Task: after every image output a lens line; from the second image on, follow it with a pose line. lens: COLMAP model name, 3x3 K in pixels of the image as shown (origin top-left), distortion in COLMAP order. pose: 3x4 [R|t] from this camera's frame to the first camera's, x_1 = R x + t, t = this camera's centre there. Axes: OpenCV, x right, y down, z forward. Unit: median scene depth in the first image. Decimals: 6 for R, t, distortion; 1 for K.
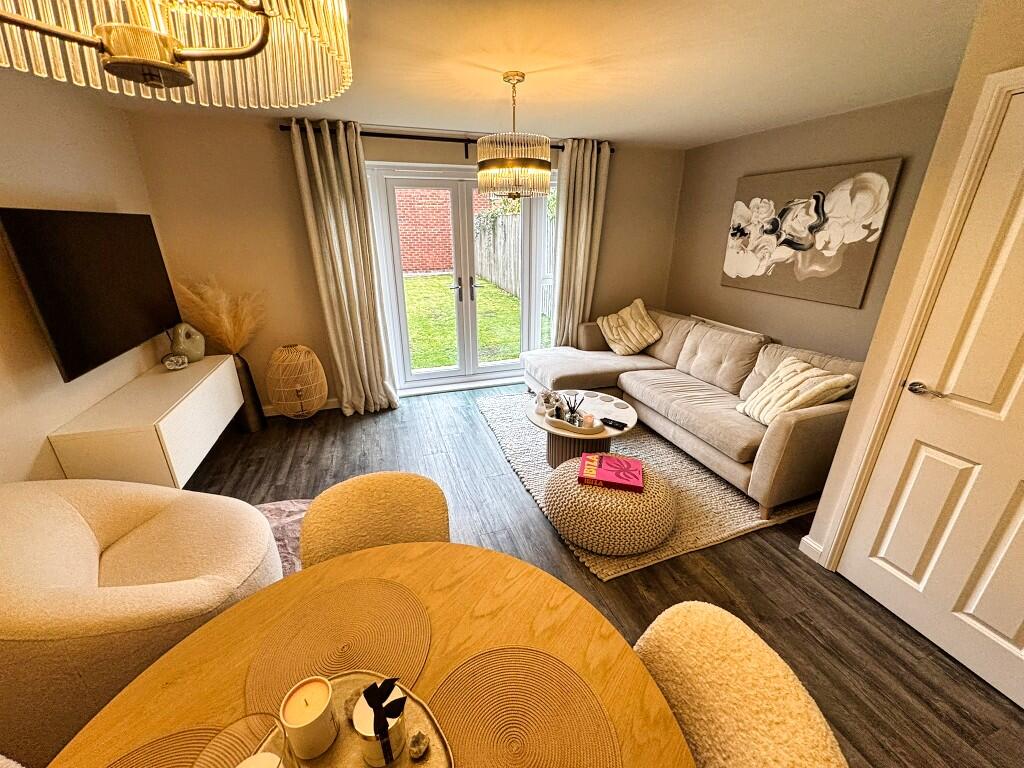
lens RADIAL K [[408.4, 0, 510.8], [0, 408.4, 384.1], [0, 0, 1]] dist [0.000519, -0.000352]
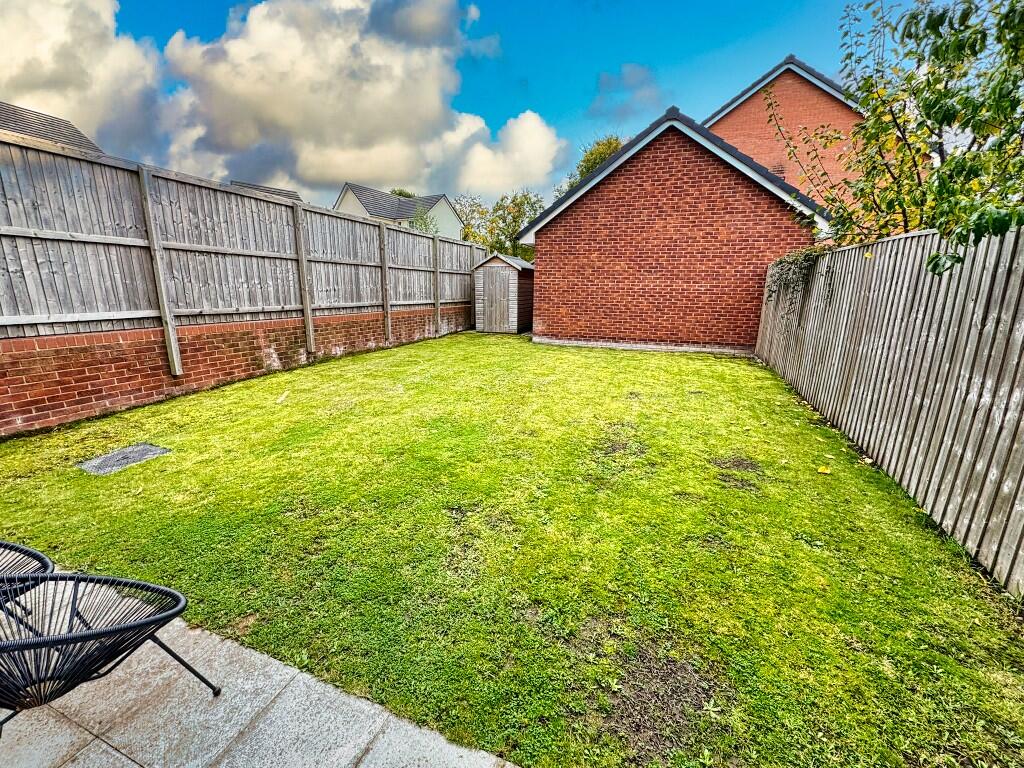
lens RADIAL K [[408.4, 0, 509.6], [0, 408.4, 383.4], [0, 0, 1]] dist [0.000519, -0.000352]
pose [[0.777171, 0.153895, -0.610182, 0.004472], [-0.240627, 0.968624, -0.062181, -0.408247], [0.581467, 0.195152, 0.789818, 1.228155]]
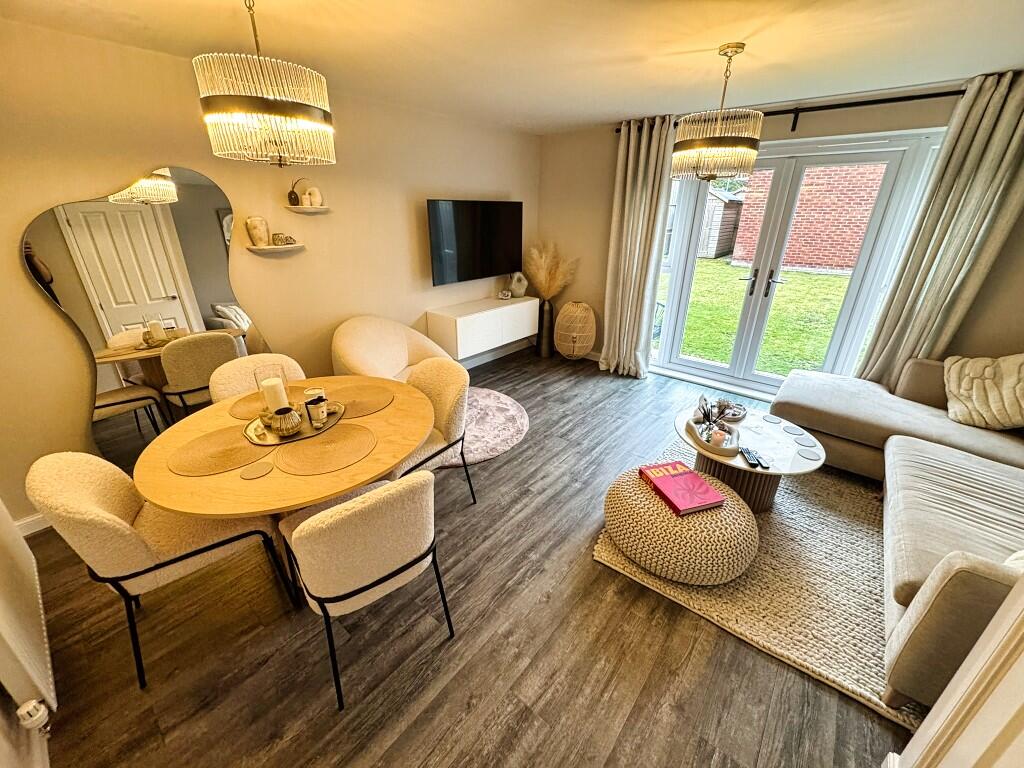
lens RADIAL K [[408.4, 0, 509.4], [0, 408.4, 383.5], [0, 0, 1]] dist [0.000519, -0.000352]
pose [[0.518929, 0.338814, -0.784804, 0.447011], [-0.315806, 0.929132, 0.192305, -0.032909], [0.794342, 0.148053, 0.589153, 0.091967]]
